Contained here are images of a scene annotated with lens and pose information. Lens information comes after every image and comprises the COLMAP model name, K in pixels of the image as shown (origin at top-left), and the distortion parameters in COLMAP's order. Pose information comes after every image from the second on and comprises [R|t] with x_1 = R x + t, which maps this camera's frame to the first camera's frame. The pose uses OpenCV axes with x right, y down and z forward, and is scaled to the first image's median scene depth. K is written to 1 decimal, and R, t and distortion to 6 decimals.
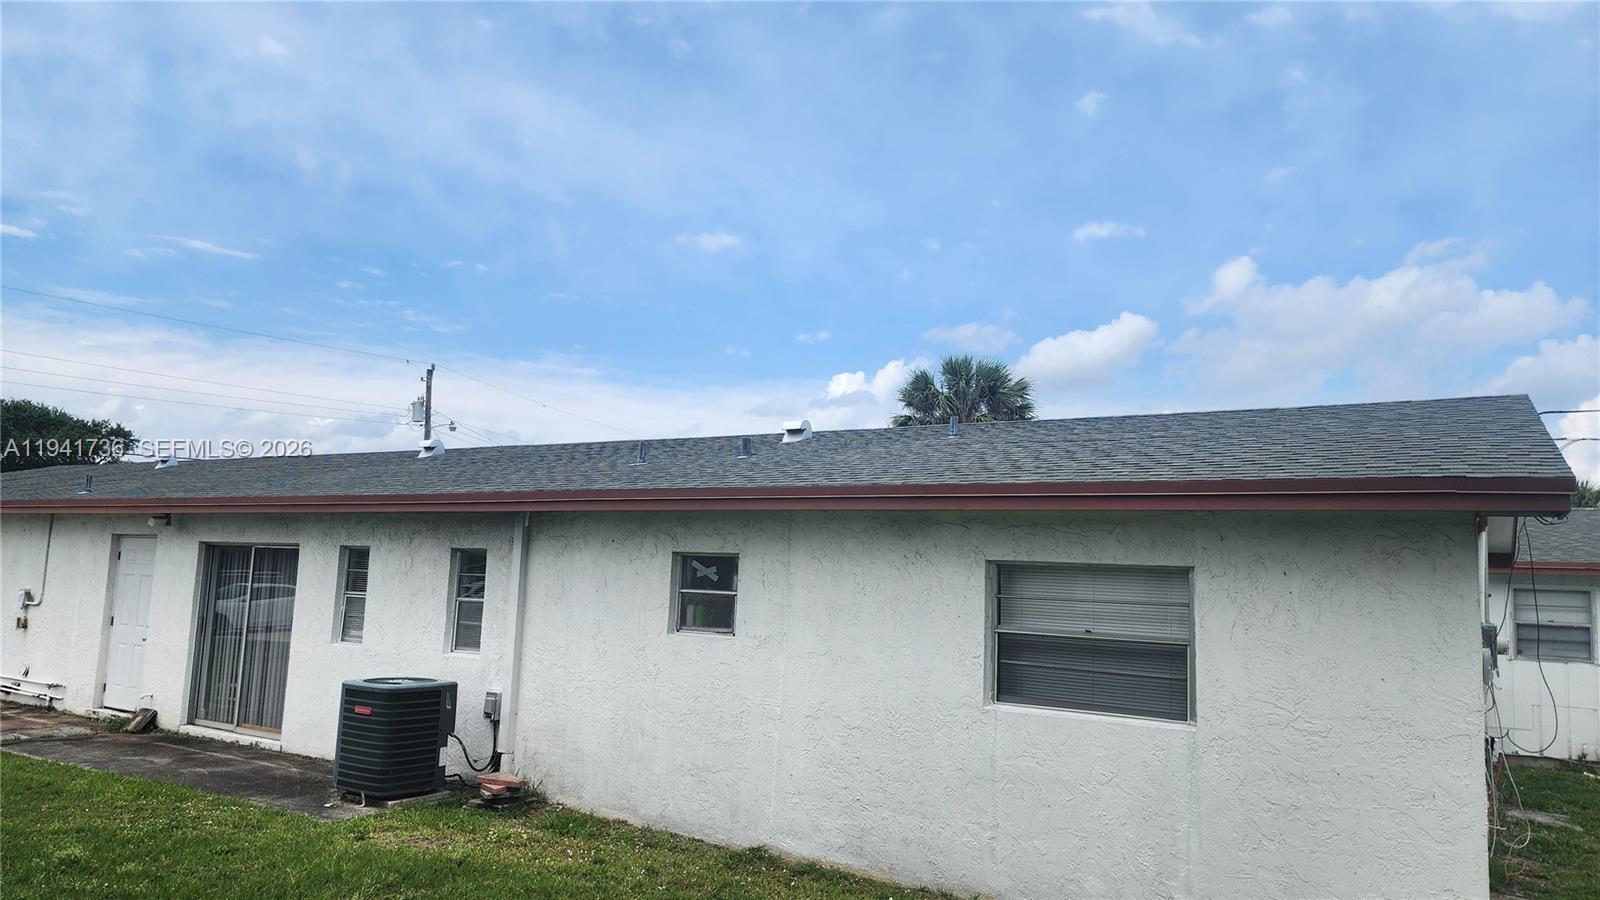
lens RADIAL K [[1059.5, 0, 805.4], [0, 1059.5, 459.8], [0, 0, 1]] dist [0.084061, -0.071647]
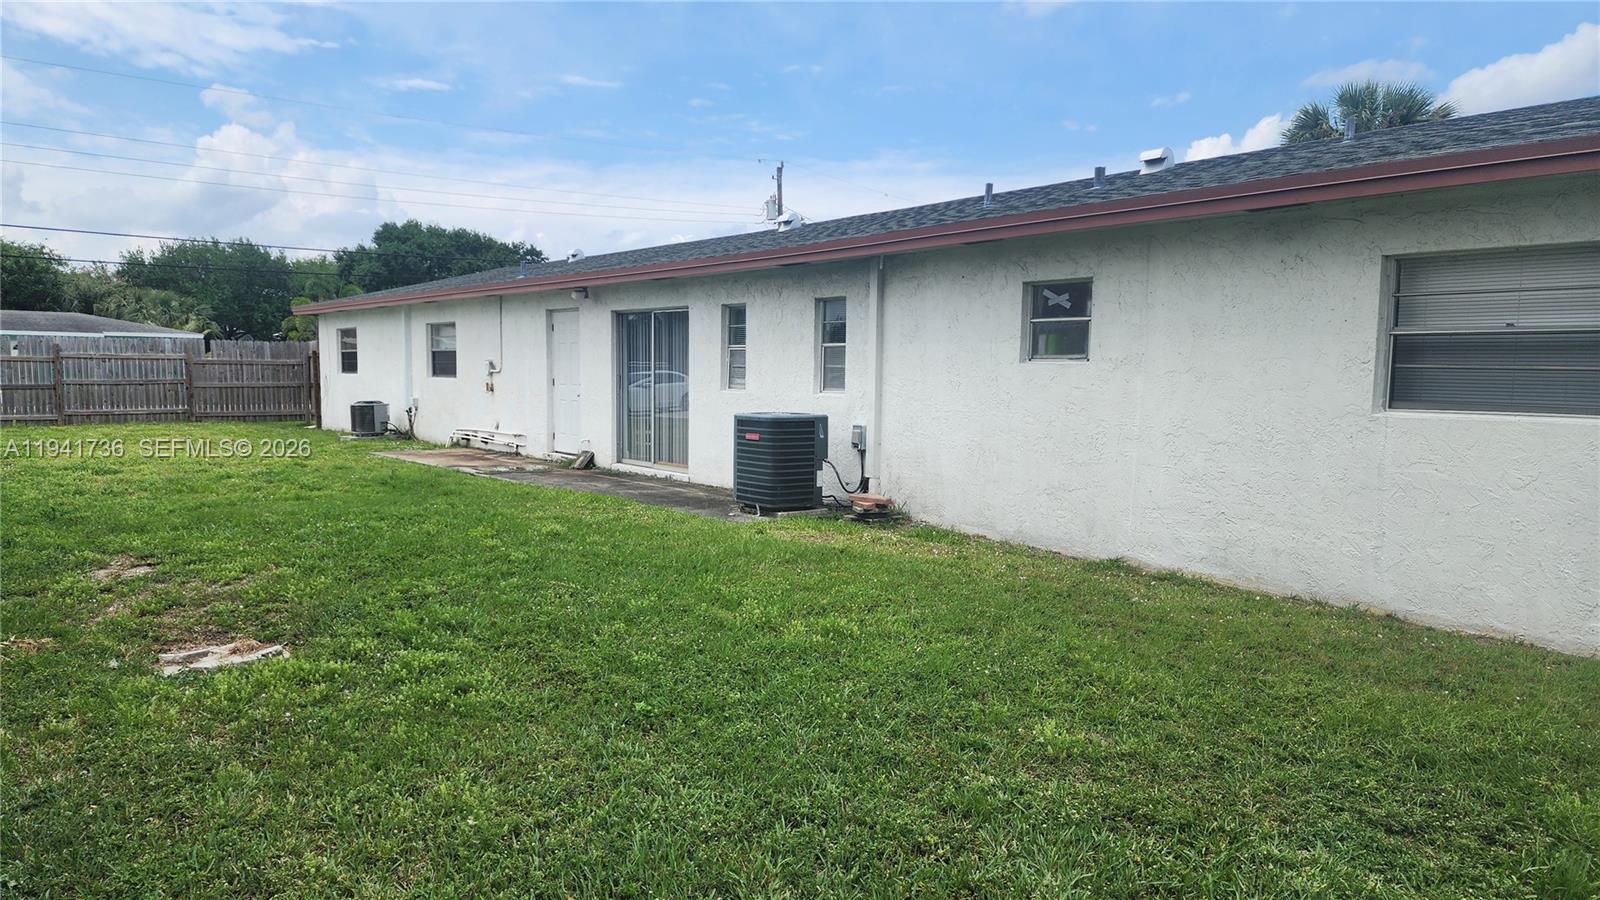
lens RADIAL K [[1059.5, 0, 770.5], [0, 1059.5, 456.4], [0, 0, 1]] dist [0.084061, -0.071647]
pose [[0.938691, 0.001223, -0.344757, -0.001039], [0.061907, 0.983142, 0.172046, 0.059479], [0.339155, -0.182841, 0.922791, -0.046694]]
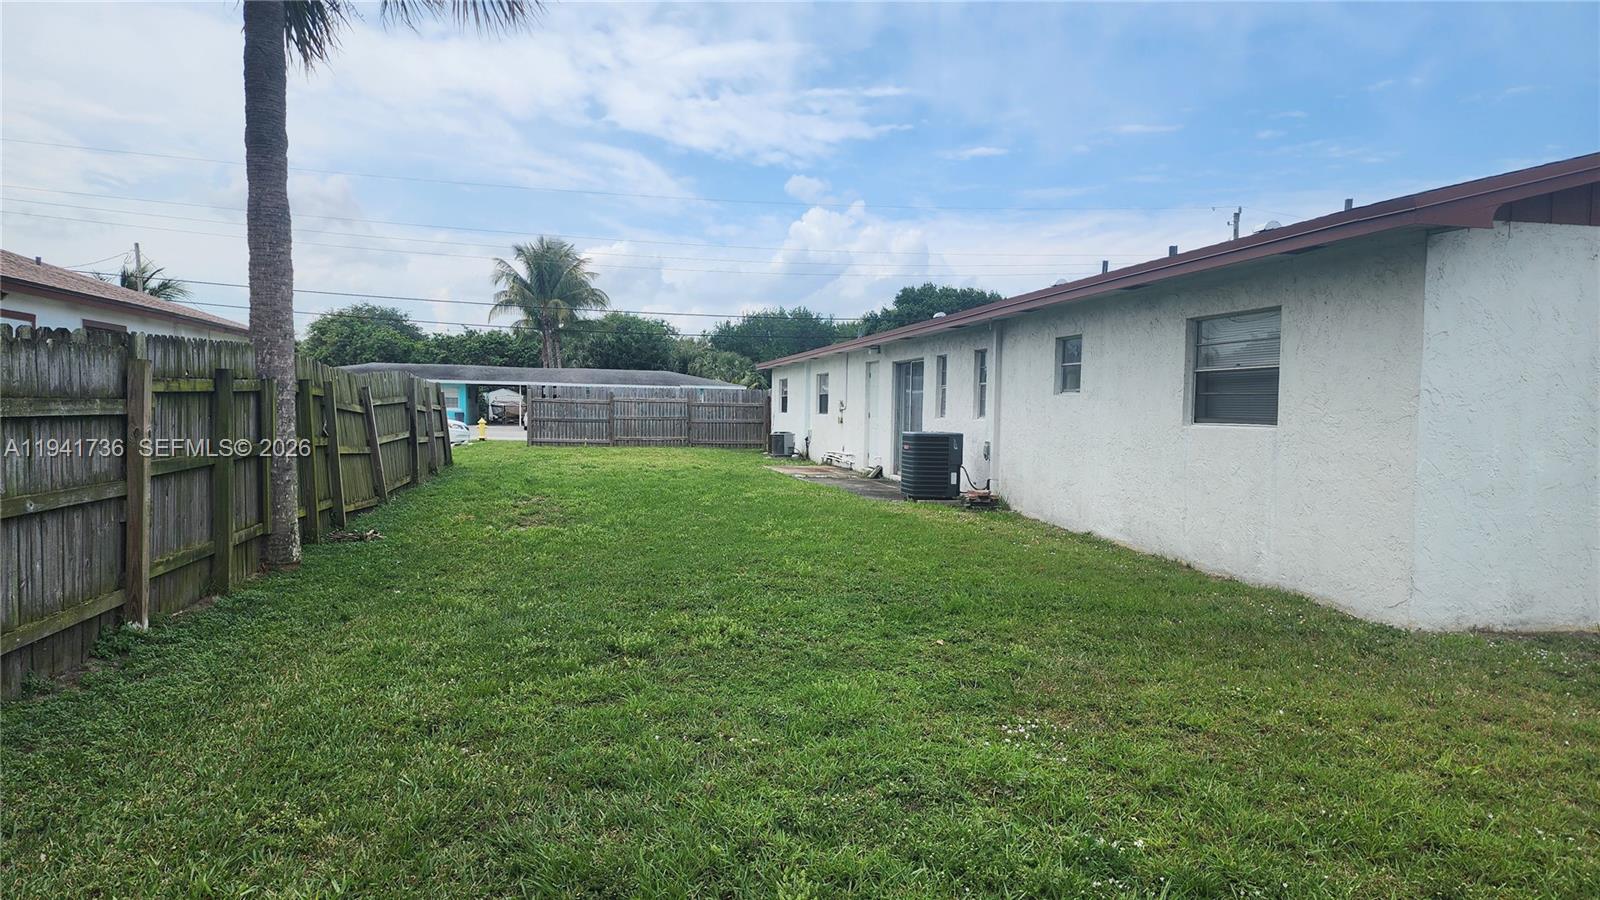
lens RADIAL K [[1059.5, 0, 804.7], [0, 1059.5, 470.4], [0, 0, 1]] dist [0.084061, -0.071647]
pose [[0.676302, 0.015158, -0.736469, 0.695524], [0.089401, 0.990709, 0.102488, 0.085048], [0.731180, -0.135154, 0.668663, -0.224517]]
